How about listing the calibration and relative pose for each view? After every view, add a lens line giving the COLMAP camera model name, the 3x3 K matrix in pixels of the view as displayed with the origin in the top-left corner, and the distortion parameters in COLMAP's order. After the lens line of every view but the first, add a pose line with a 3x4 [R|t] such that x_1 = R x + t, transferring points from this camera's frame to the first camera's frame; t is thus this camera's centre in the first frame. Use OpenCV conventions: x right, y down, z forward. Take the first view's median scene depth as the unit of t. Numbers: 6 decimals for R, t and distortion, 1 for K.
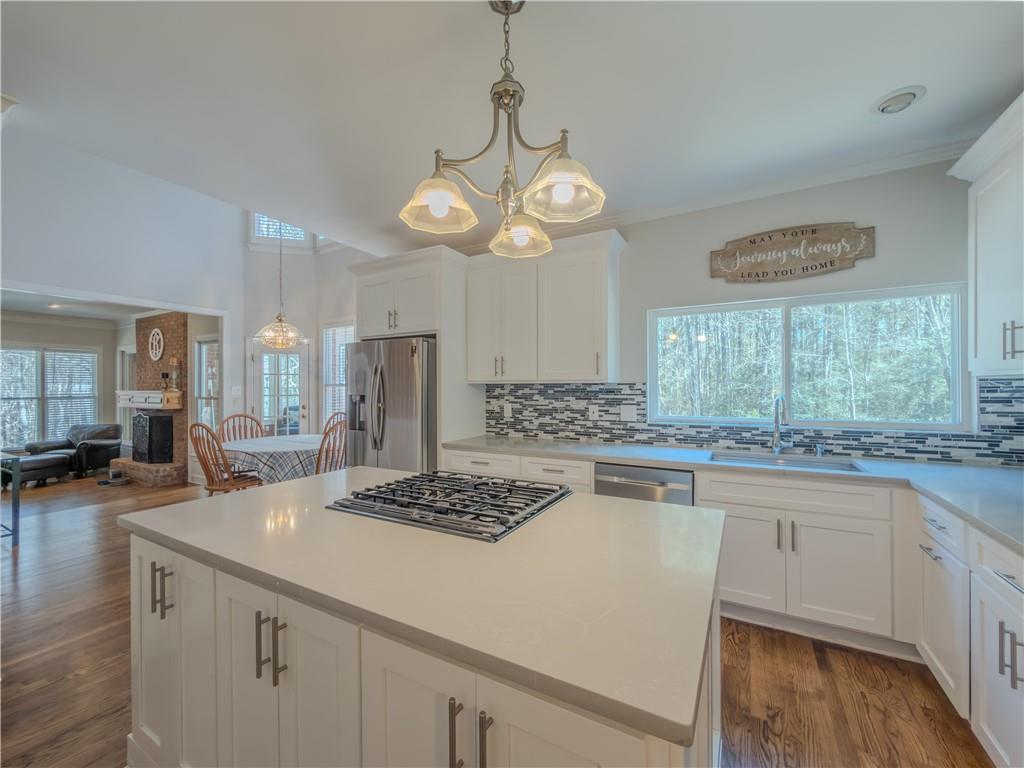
lens RADIAL K [[414.0, 0, 513.4], [0, 414.0, 386.7], [0, 0, 1]] dist [0.000383, 0.000348]
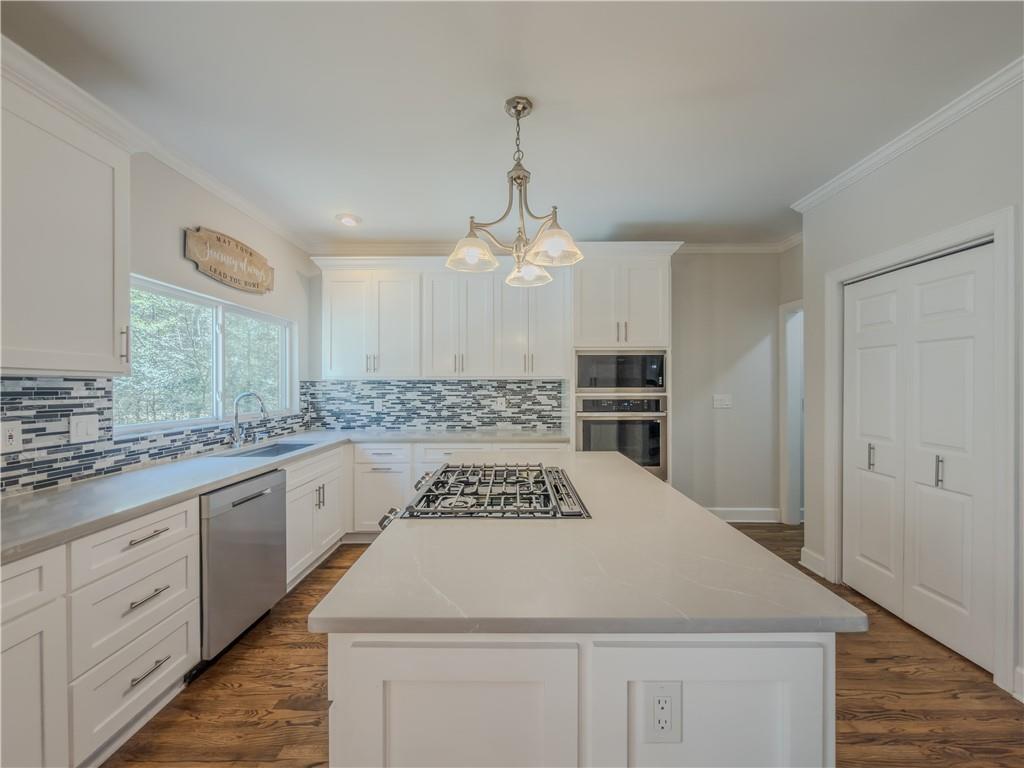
lens RADIAL K [[414.0, 0, 509.5], [0, 414.0, 386.6], [0, 0, 1]] dist [0.000383, 0.000348]
pose [[-0.489677, 0.003193, 0.871898, -0.554112], [0.002777, 0.999994, -0.002103, 0.006469], [-0.871899, 0.001392, -0.489683, 0.776486]]
